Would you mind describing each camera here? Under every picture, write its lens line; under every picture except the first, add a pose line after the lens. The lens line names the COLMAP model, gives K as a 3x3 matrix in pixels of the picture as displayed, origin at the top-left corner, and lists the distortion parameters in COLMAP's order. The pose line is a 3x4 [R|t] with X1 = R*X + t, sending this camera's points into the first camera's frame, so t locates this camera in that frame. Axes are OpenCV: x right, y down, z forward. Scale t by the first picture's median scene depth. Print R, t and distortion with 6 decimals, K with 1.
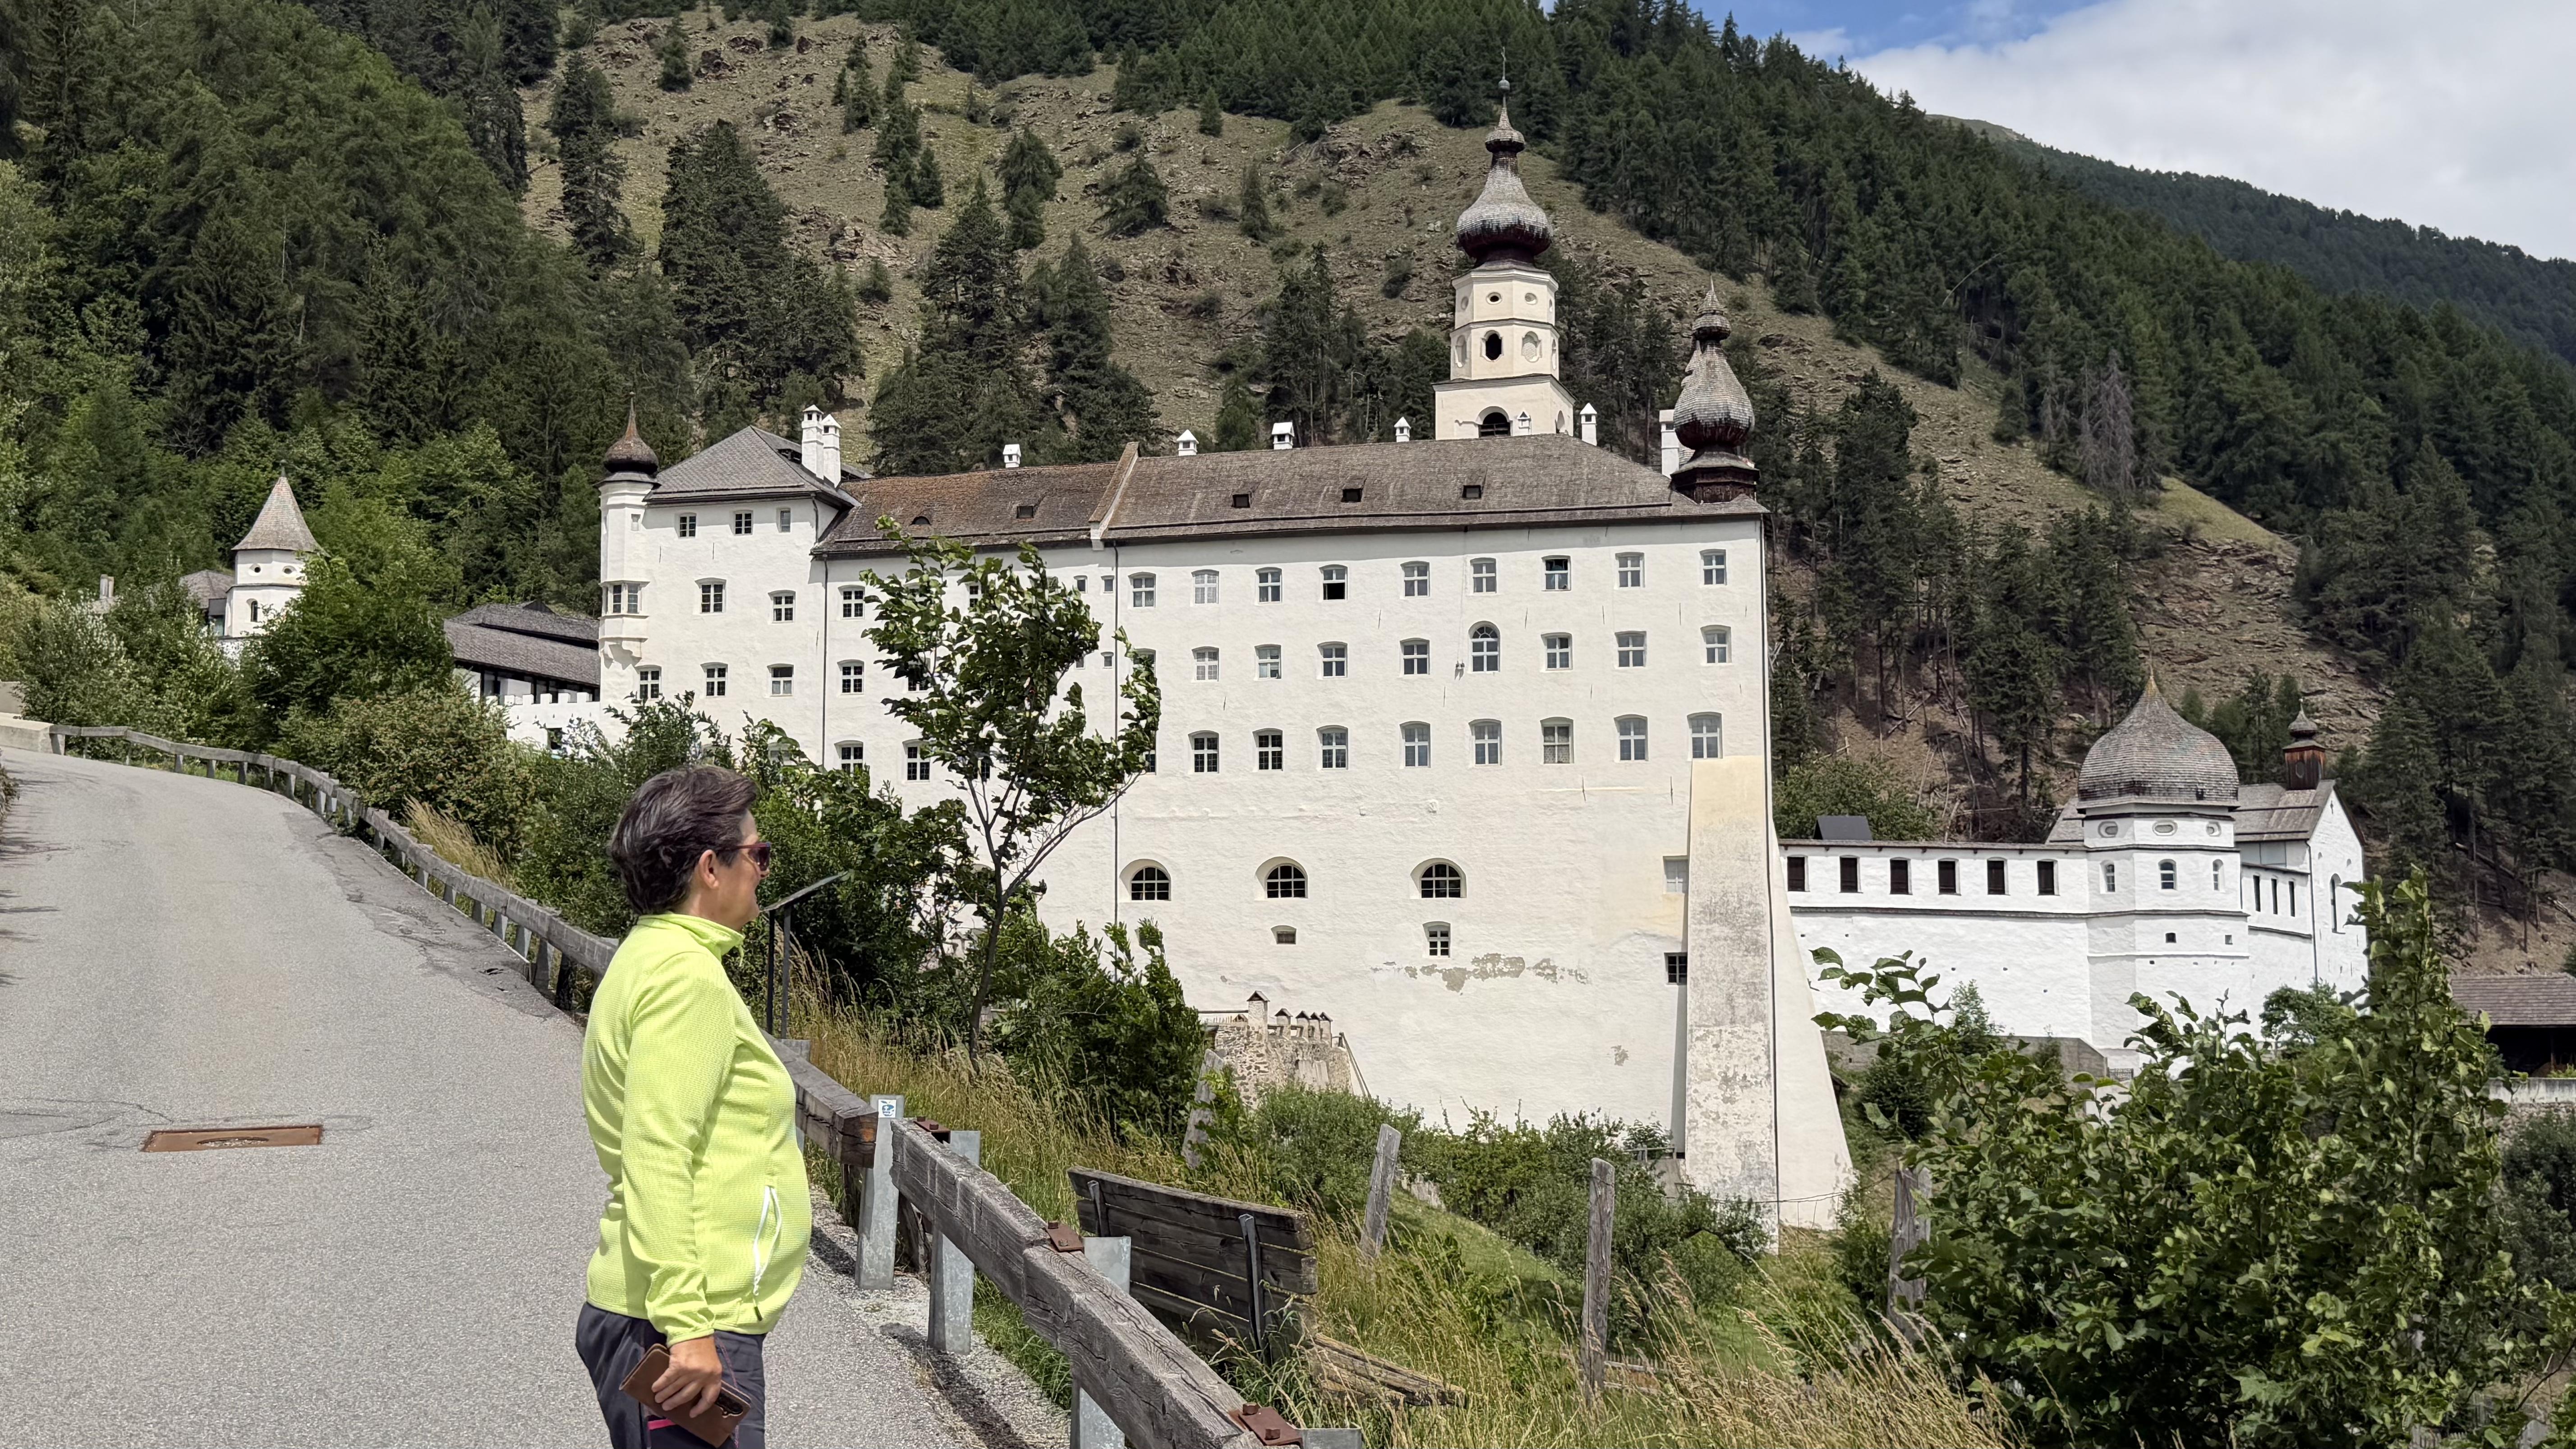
lens RADIAL K [[2709.5, 0, 1316.3], [0, 2709.5, 734.3], [0, 0, 1]] dist [0.160074, -0.325017]
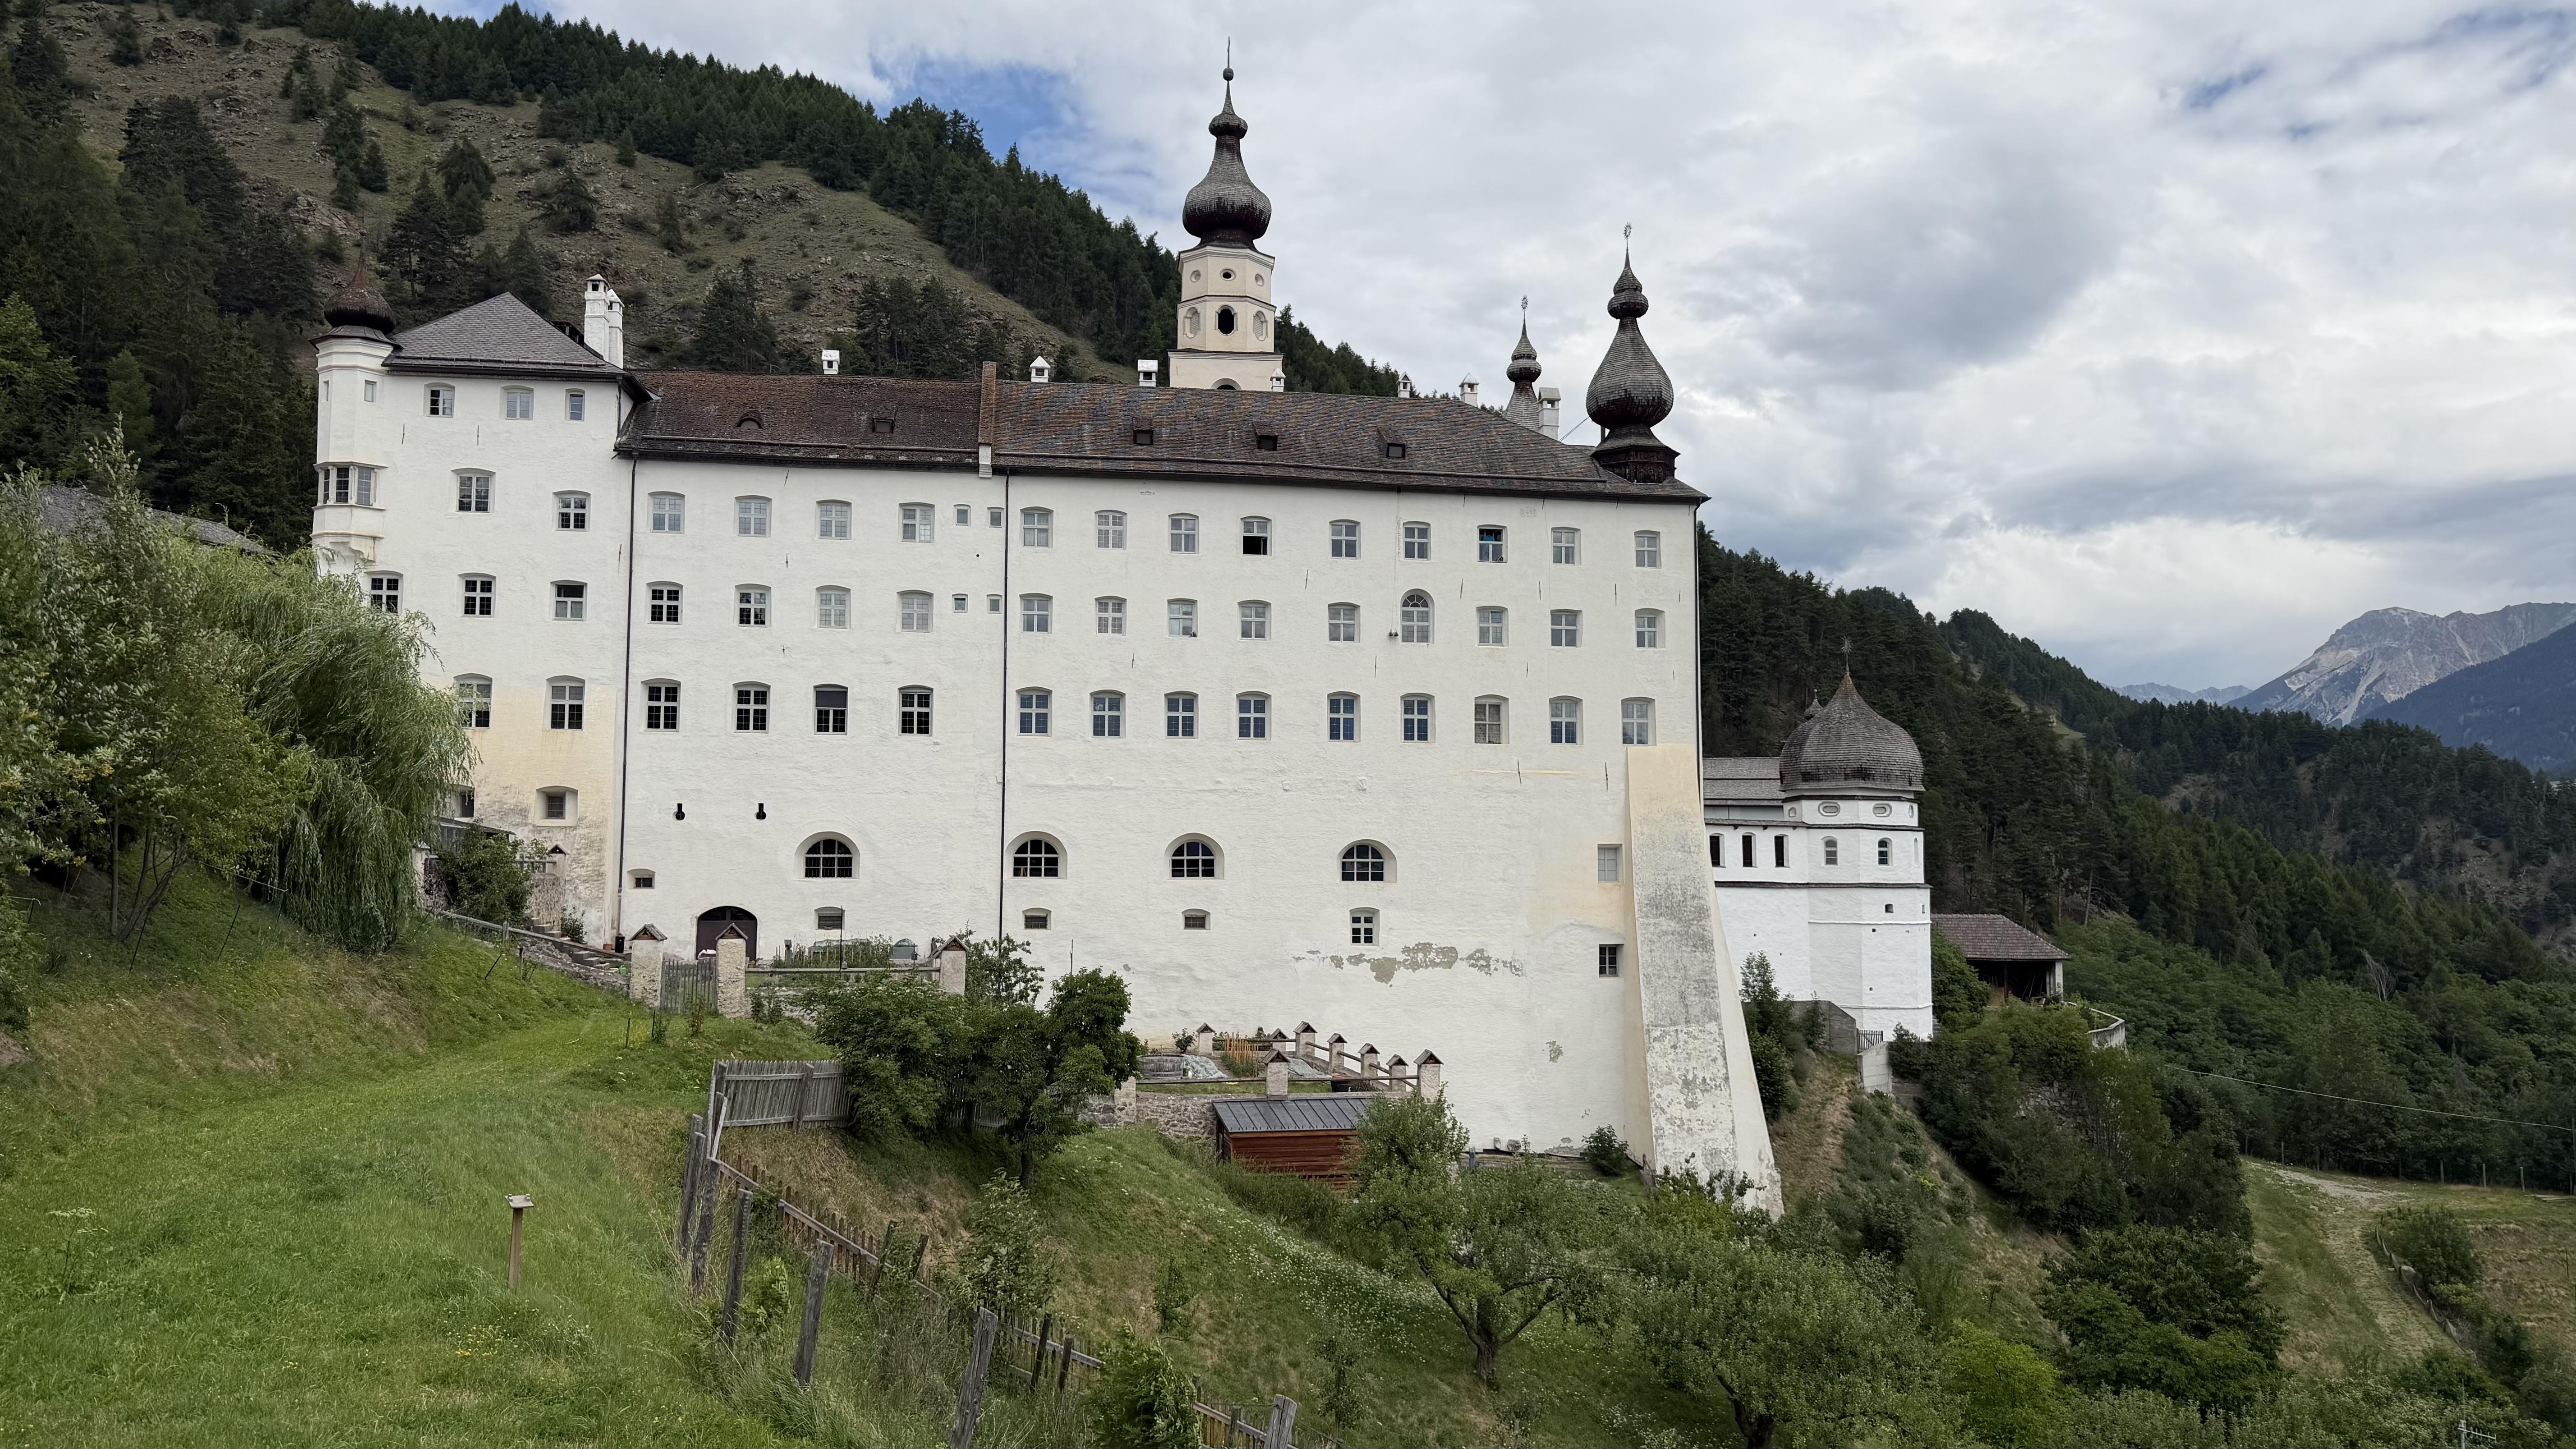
lens RADIAL K [[1784.5, 0, 1286.3], [0, 1784.5, 739.5], [0, 0, 1]] dist [0.042452, -0.046054]
pose [[0.931192, 0.035129, 0.362831, -0.180935], [-0.052213, 0.997936, 0.037384, -0.009141], [-0.360769, -0.053756, 0.931105, 0.392559]]
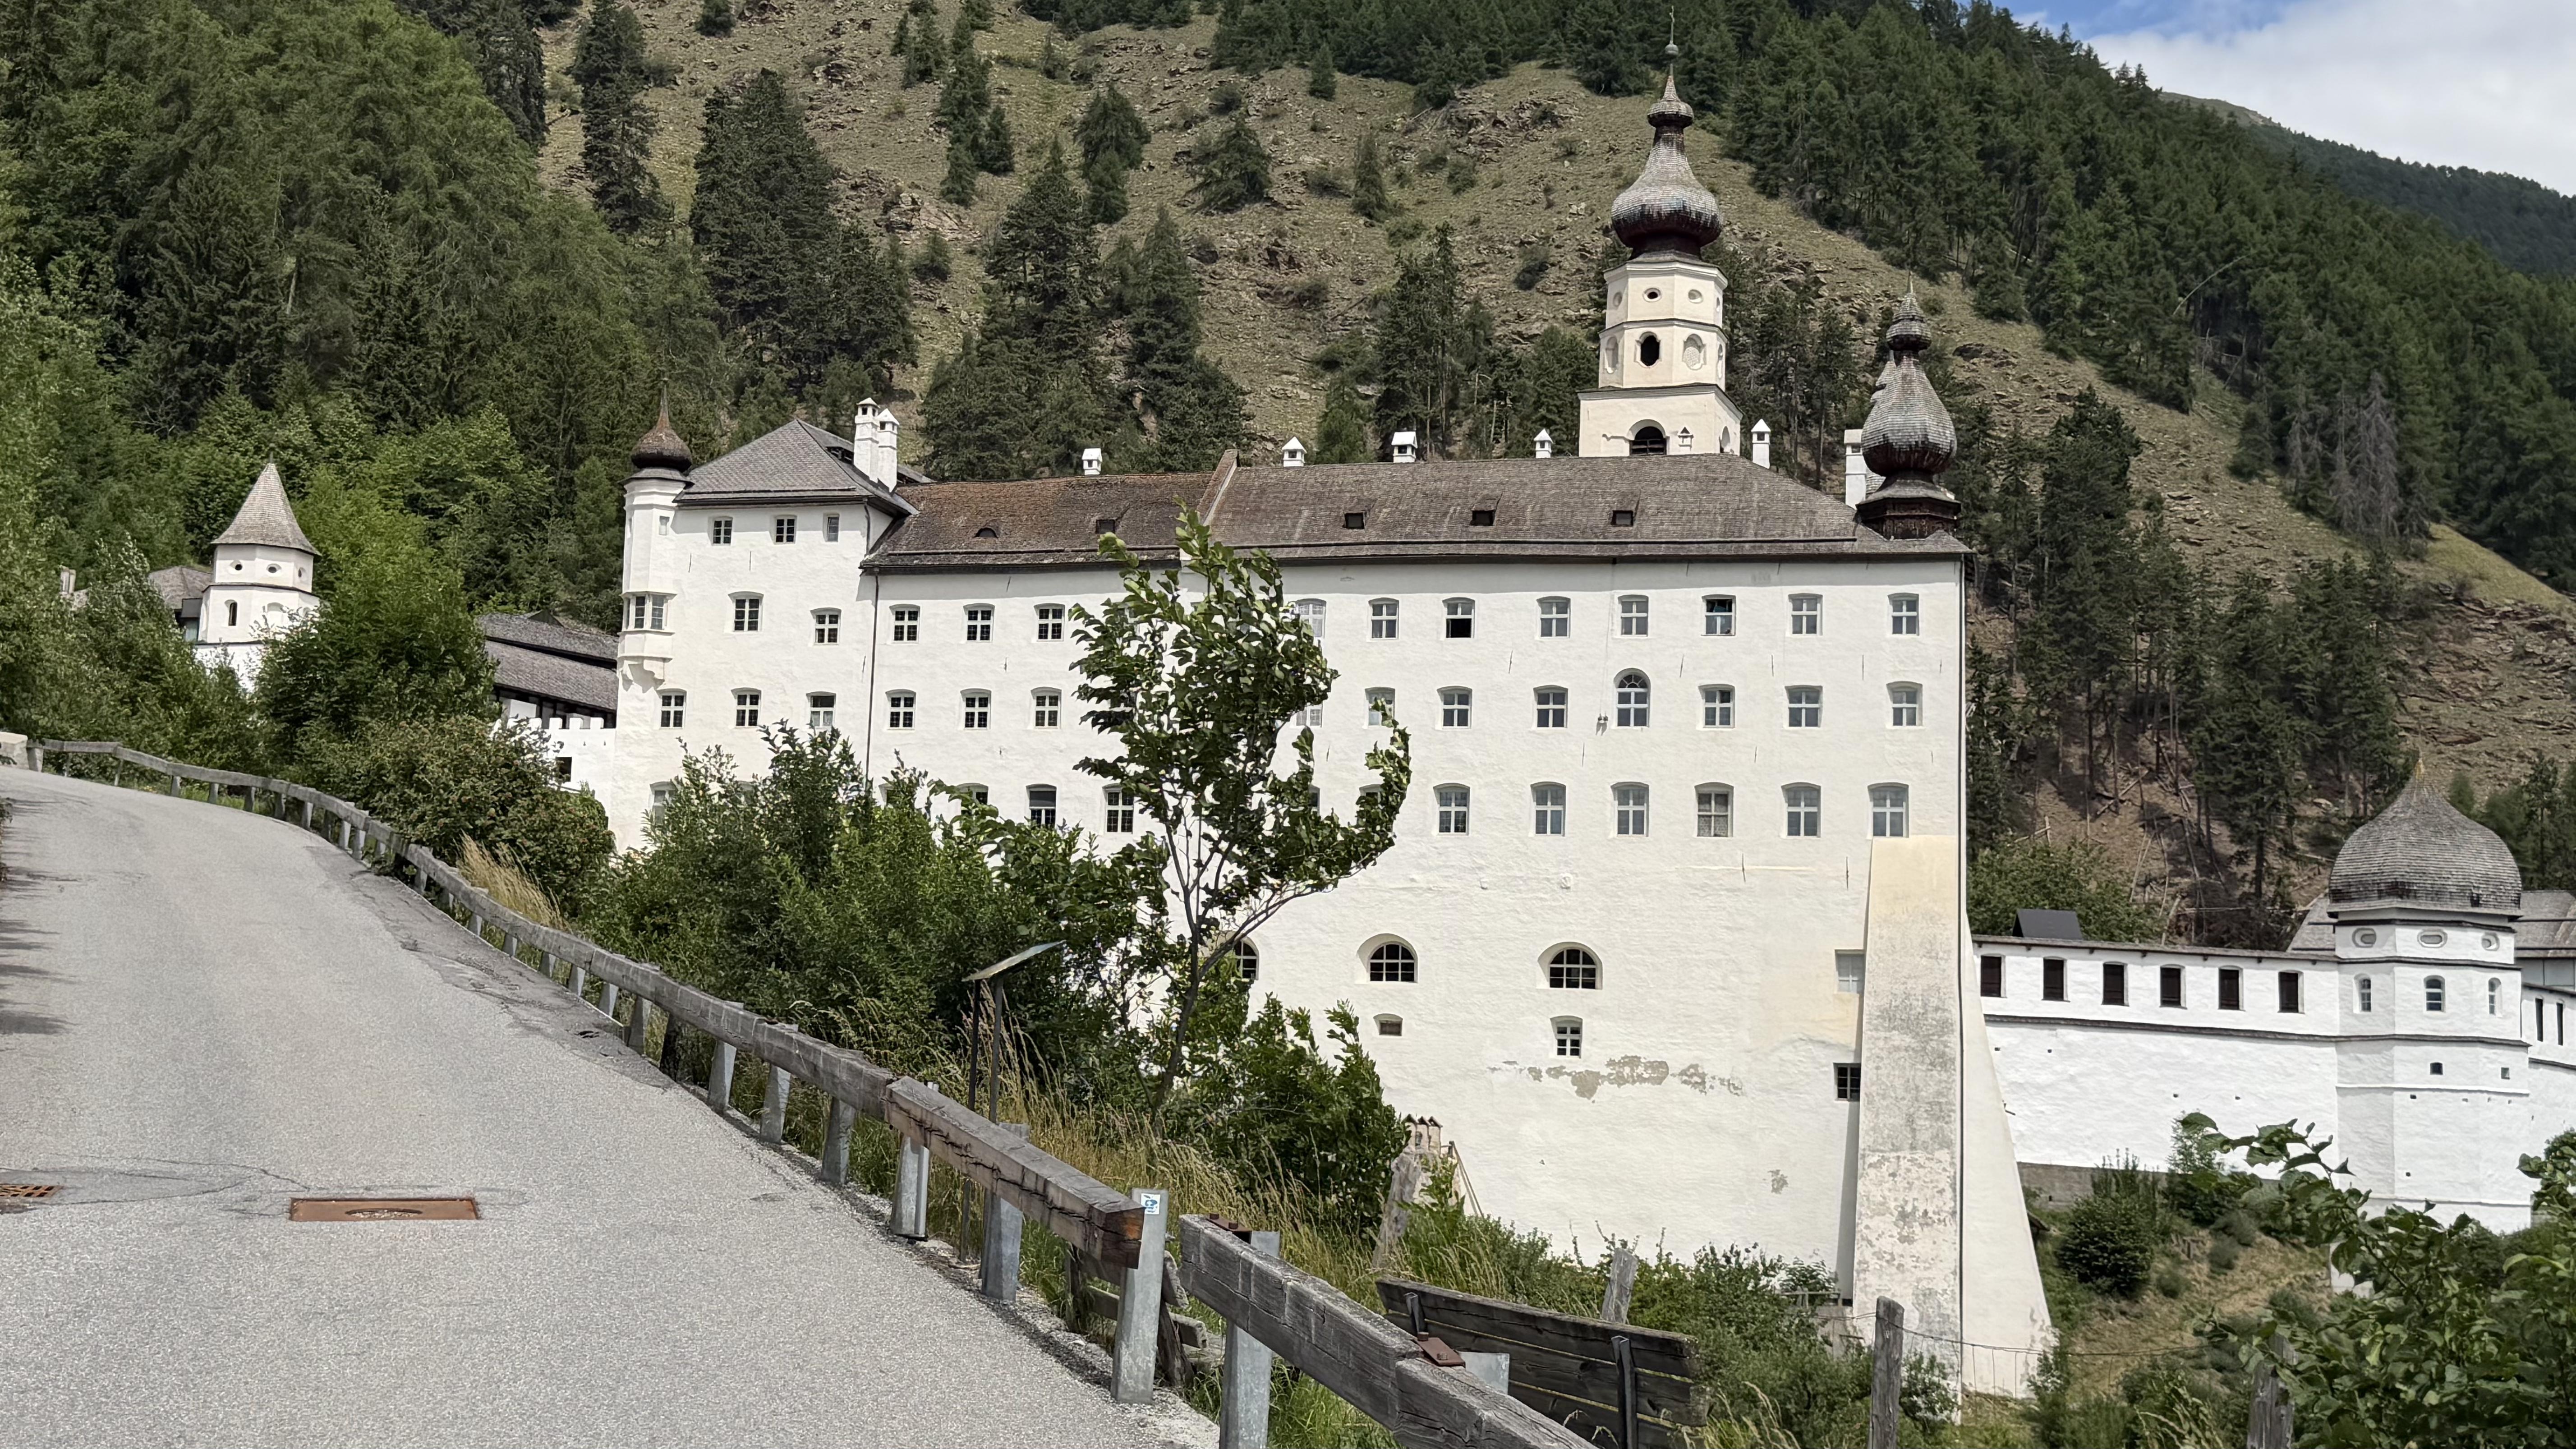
lens RADIAL K [[3146.9, 0, 1274.6], [0, 3146.9, 707.6], [0, 0, 1]] dist [0.163912, -0.372983]
pose [[0.998416, 0.032433, -0.045970, -0.004552], [-0.033613, 0.999119, -0.025137, -0.000241], [0.045114, 0.026642, 0.998627, -0.003763]]
